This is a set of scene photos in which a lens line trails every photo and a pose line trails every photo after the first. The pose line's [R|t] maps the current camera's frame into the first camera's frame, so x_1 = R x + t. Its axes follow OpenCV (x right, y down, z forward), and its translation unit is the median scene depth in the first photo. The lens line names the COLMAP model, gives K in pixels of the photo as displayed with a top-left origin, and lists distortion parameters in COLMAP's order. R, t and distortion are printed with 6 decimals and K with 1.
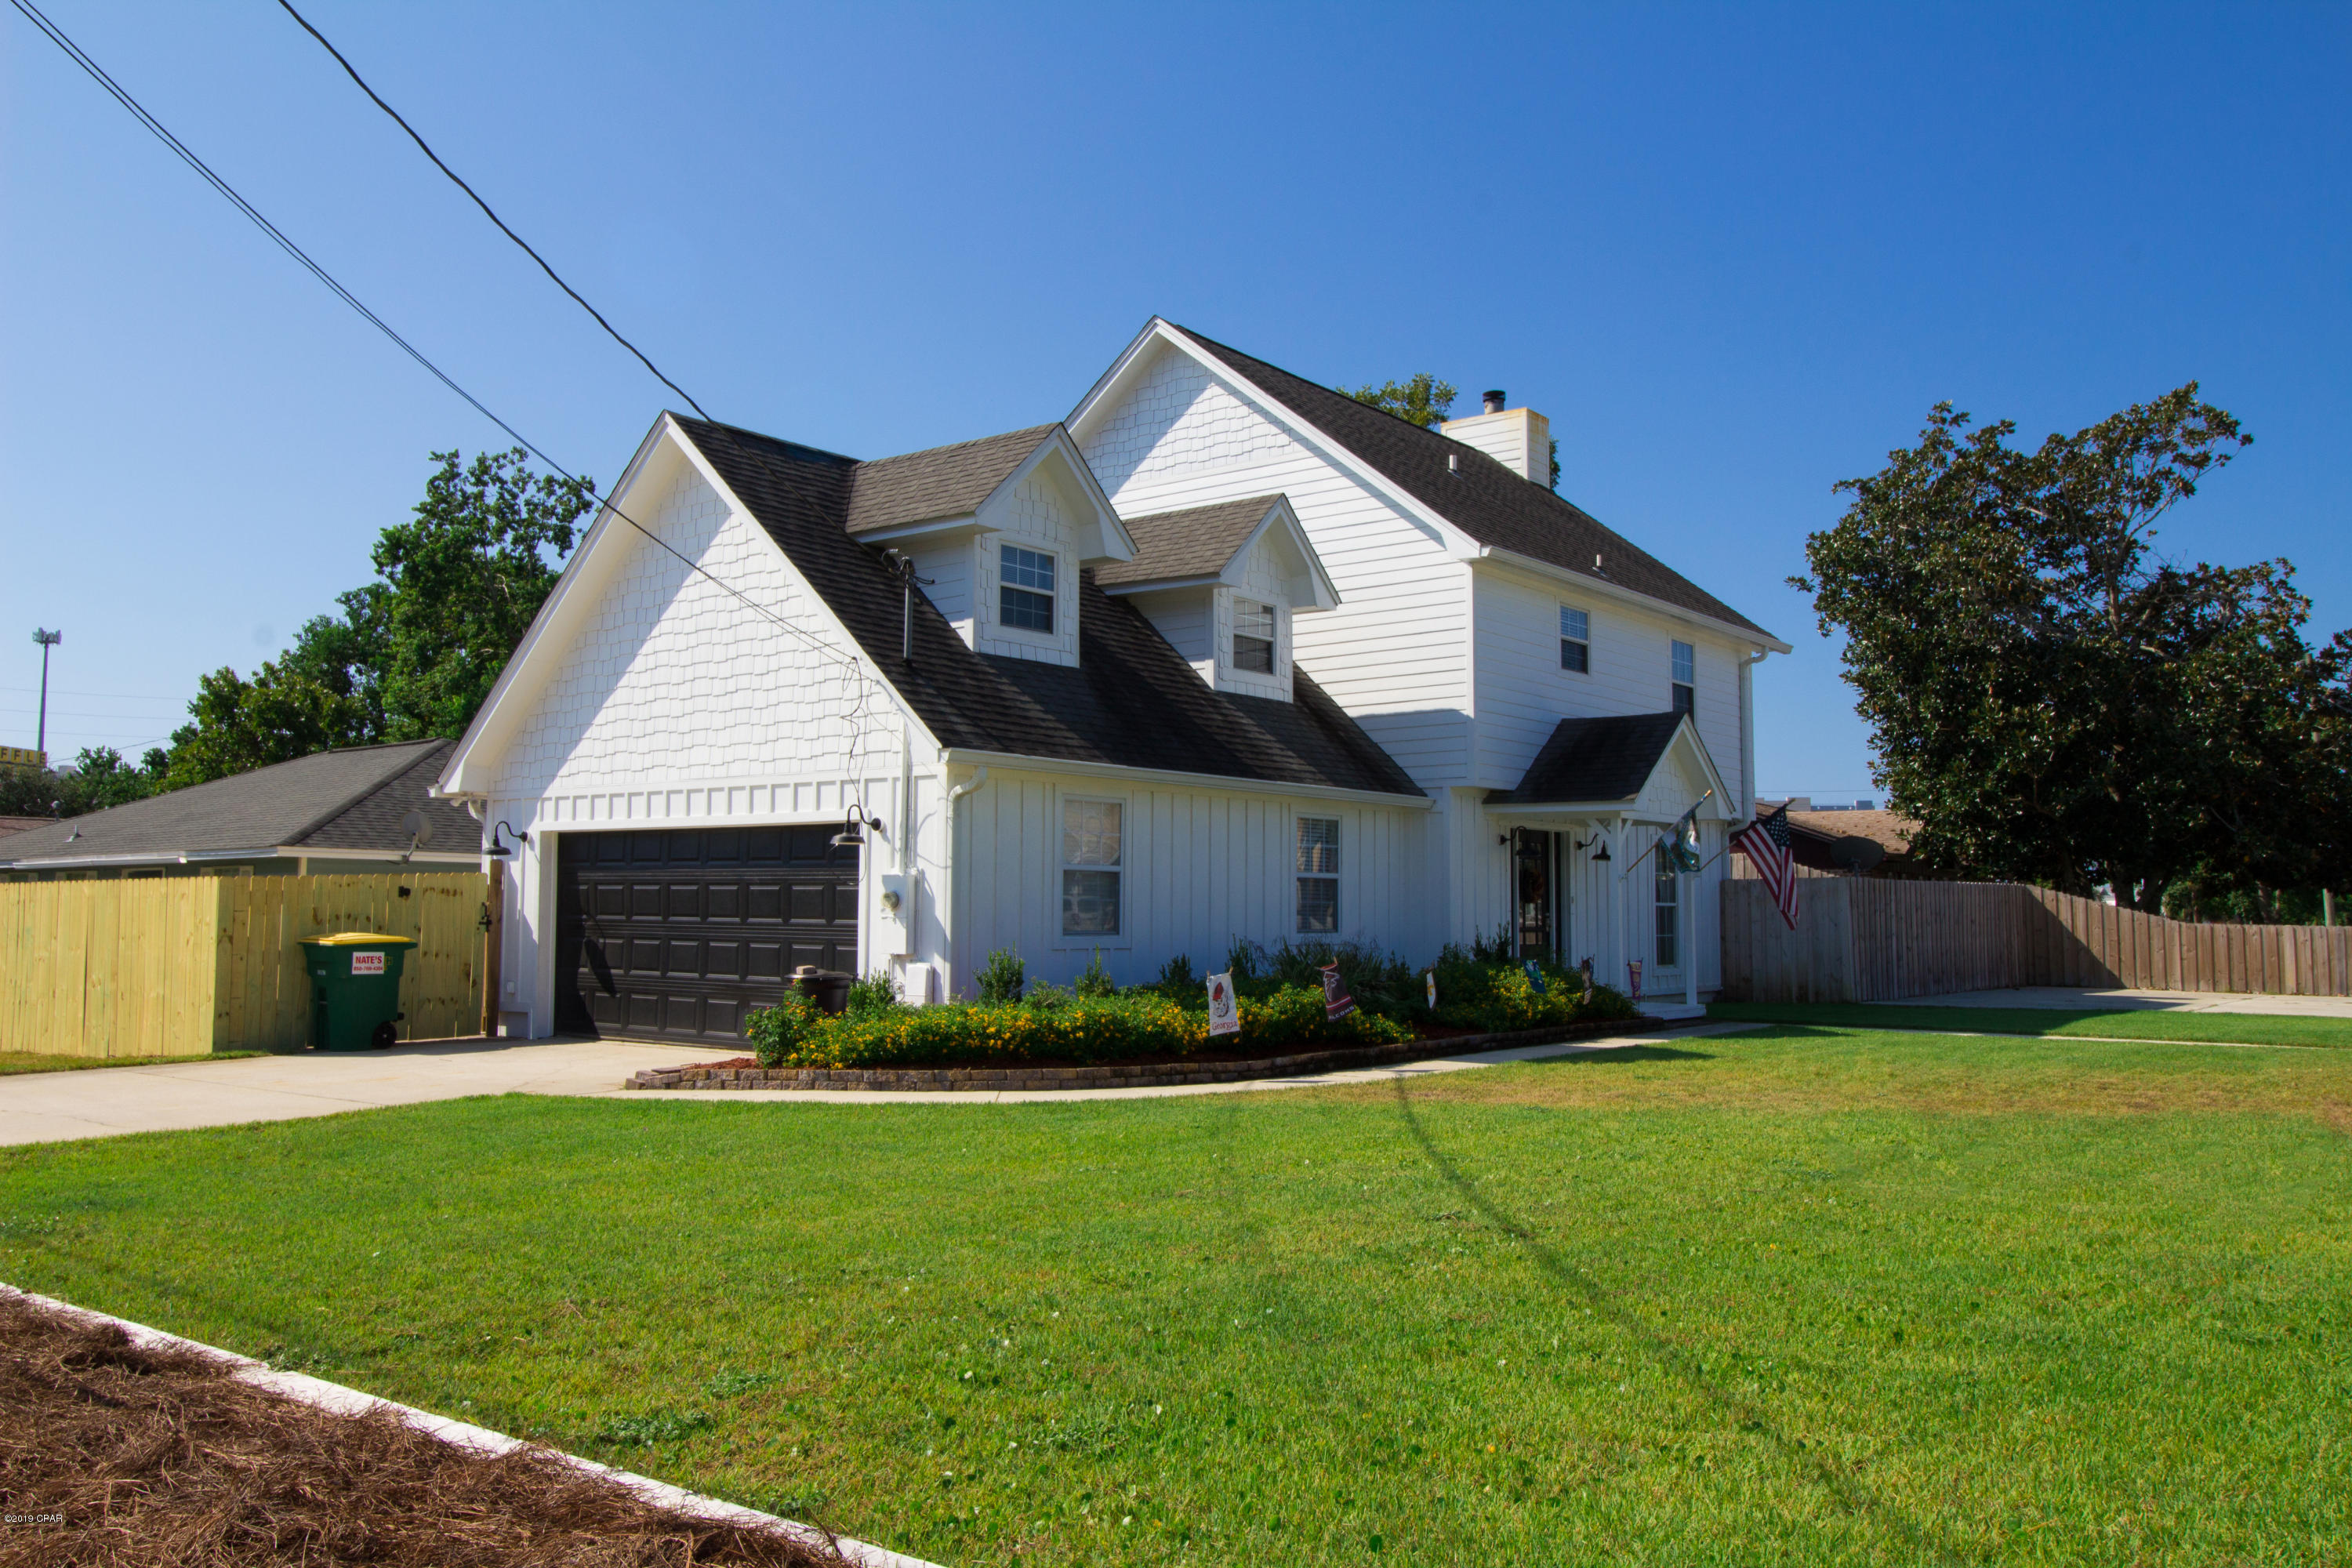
lens RADIAL K [[1854.1, 0, 1182.4], [0, 1854.1, 783.7], [0, 0, 1]] dist [0.021031, -0.019359]
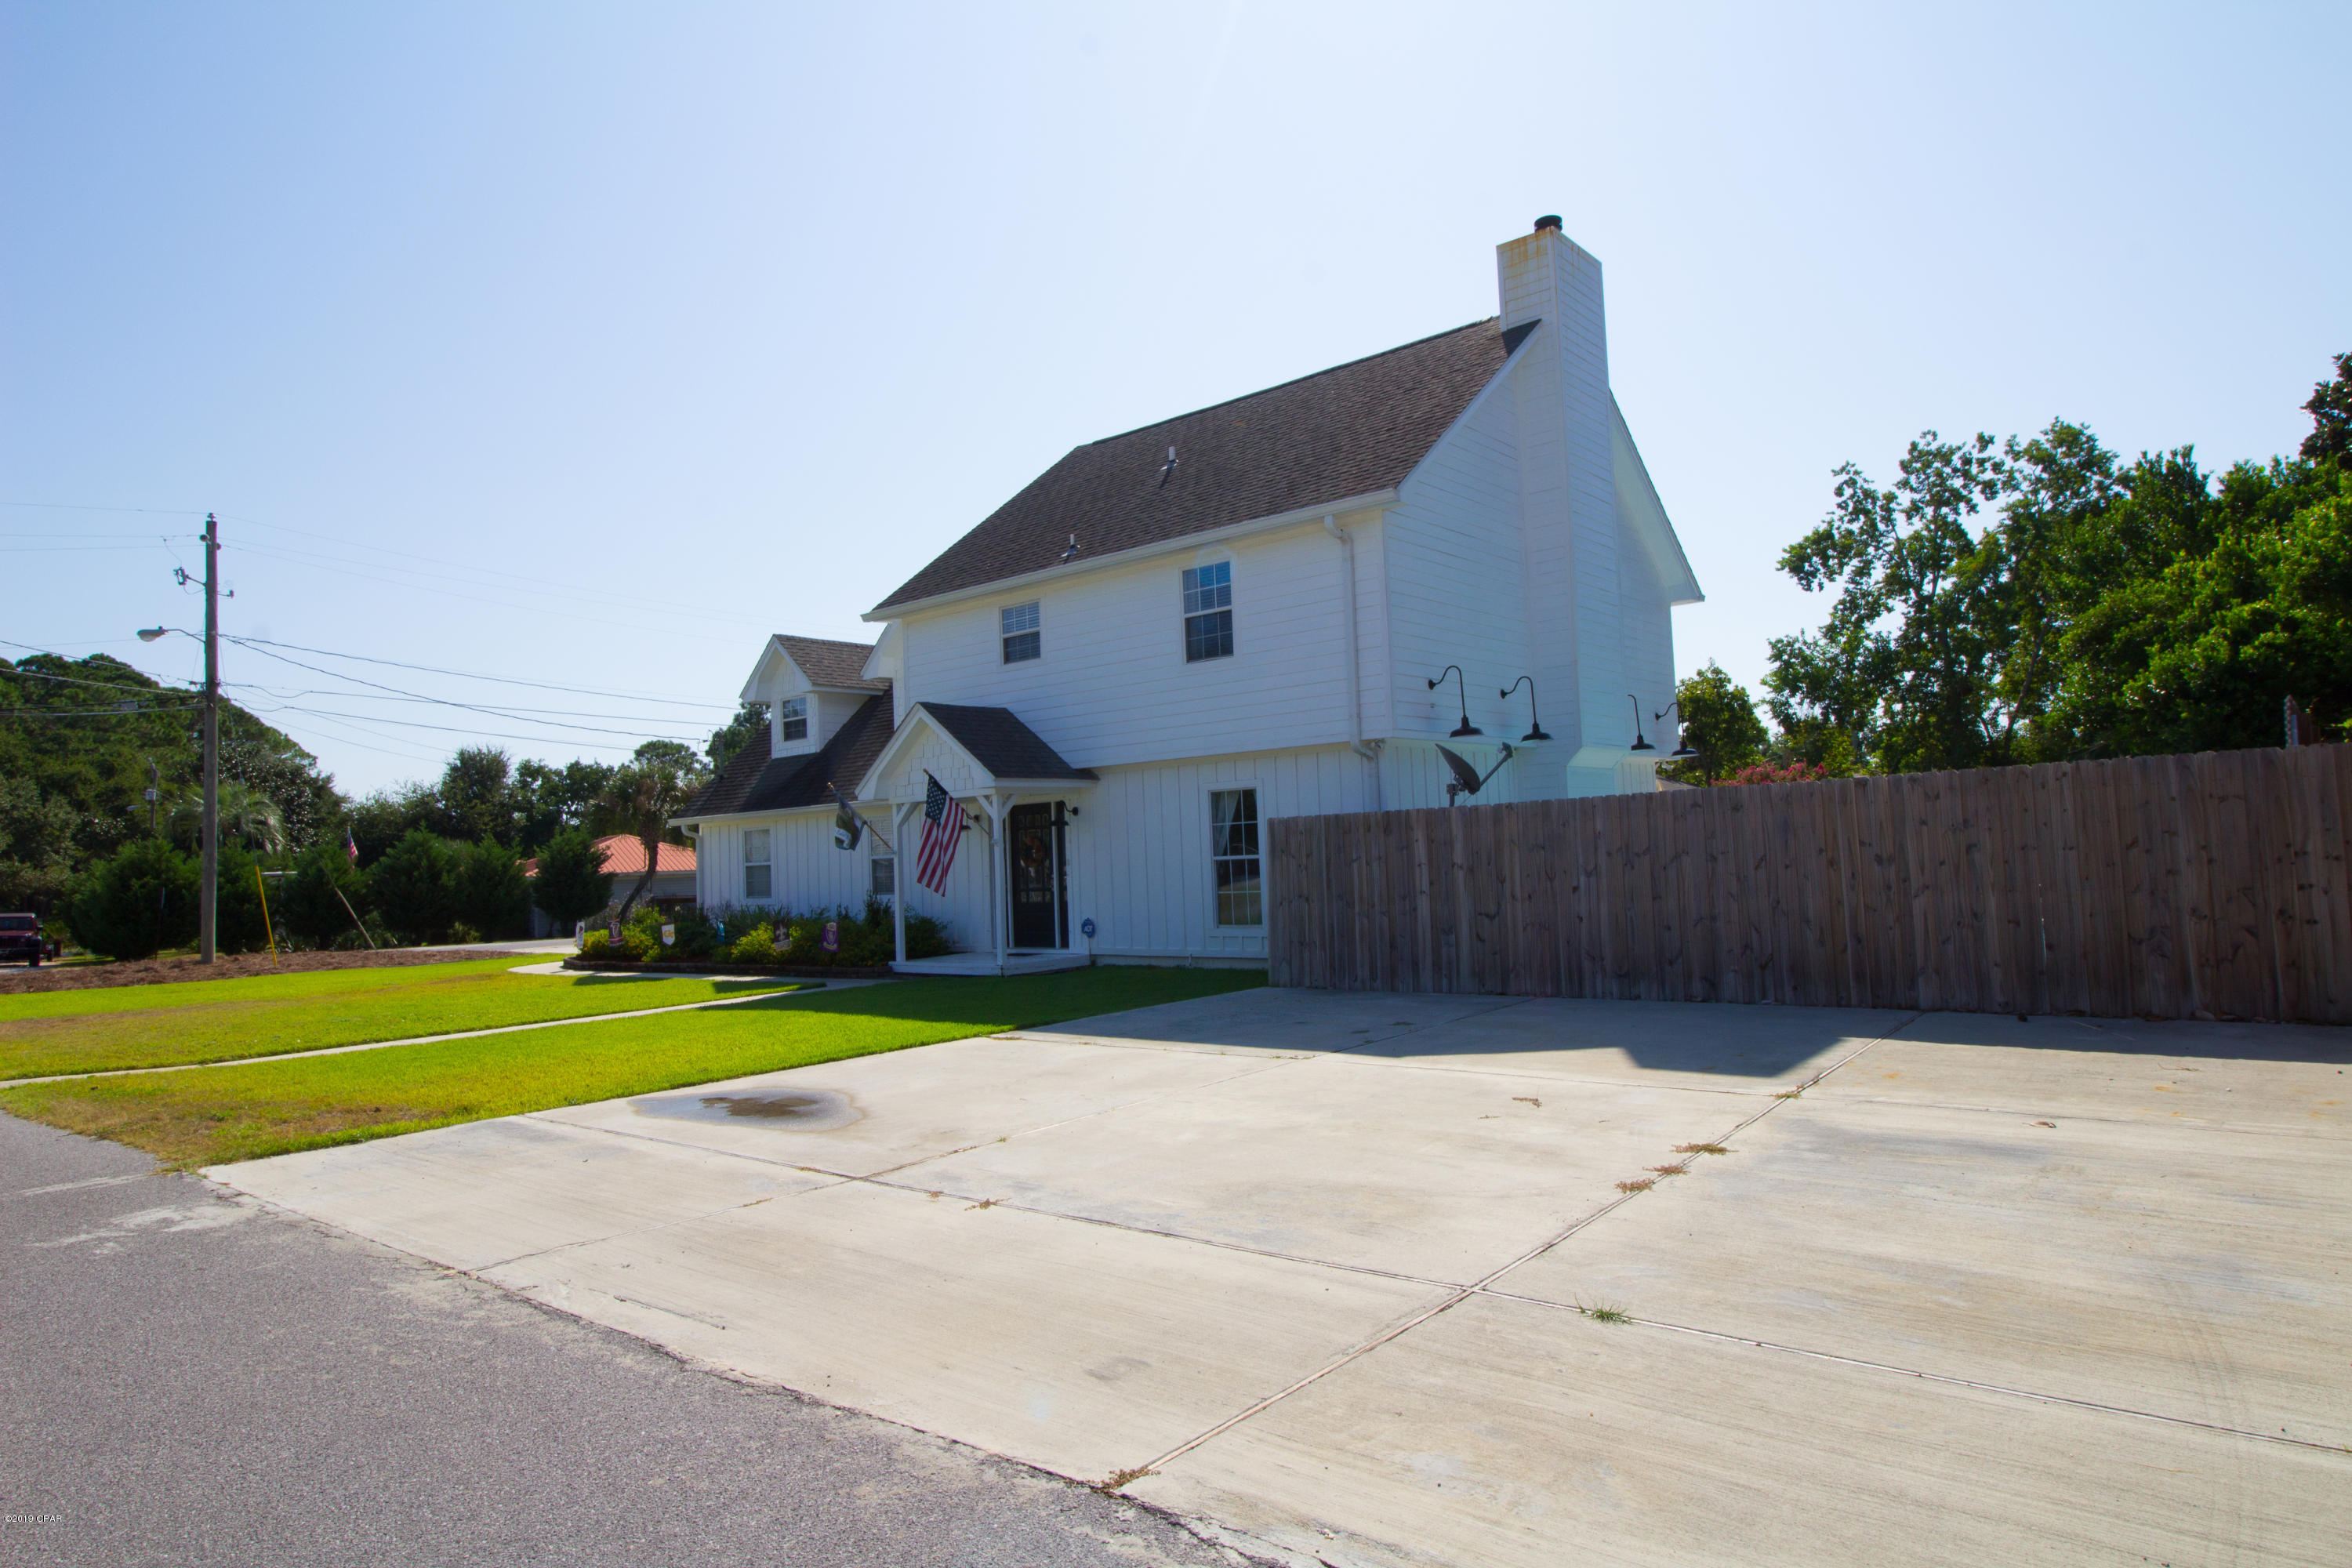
lens RADIAL K [[1347.7, 0, 1186.1], [0, 1347.7, 799.0], [0, 0, 1]] dist [0.016690, -0.000037]
pose [[-0.034861, -0.045577, -0.998352, 1.151315], [0.114545, 0.992194, -0.049295, 0.083584], [0.992806, -0.116074, -0.029368, 1.260203]]
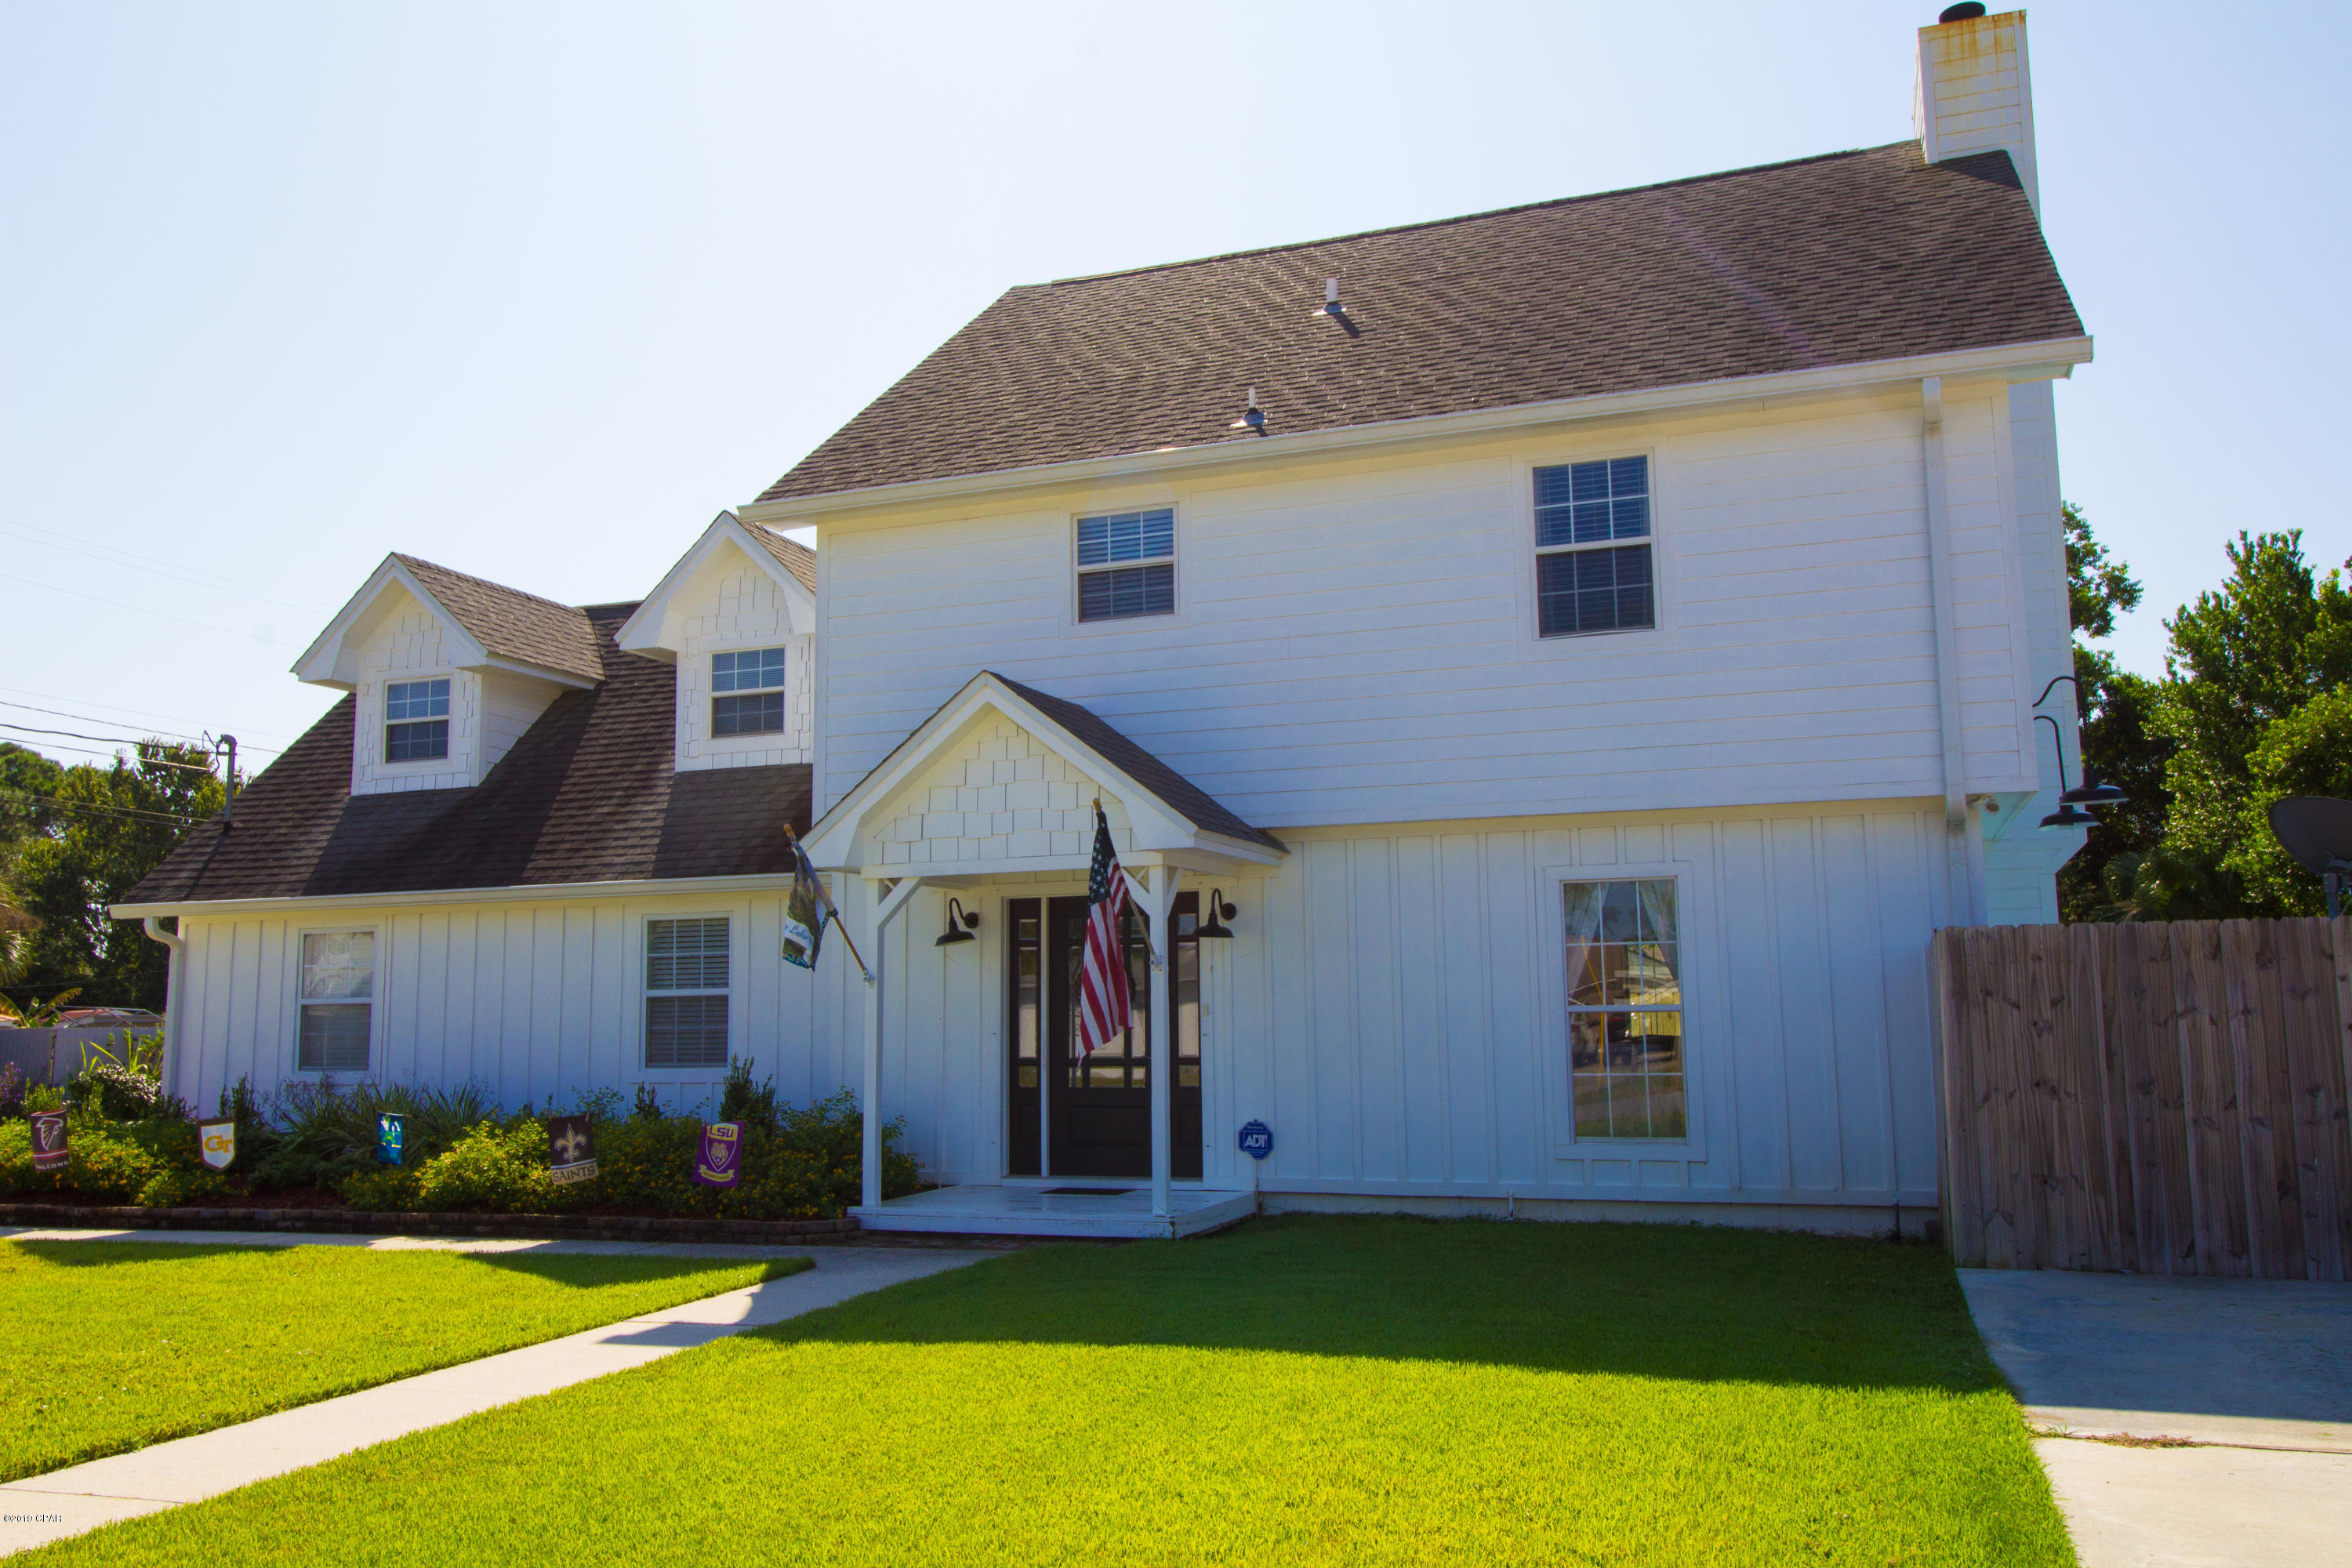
lens RADIAL K [[1854.1, 0, 1176.2], [0, 1854.1, 787.7], [0, 0, 1]] dist [0.021031, -0.019359]
pose [[0.296984, -0.126474, -0.946470, 0.860854], [0.083660, 0.990824, -0.106150, 0.063012], [0.951211, -0.047657, 0.304840, 0.946119]]
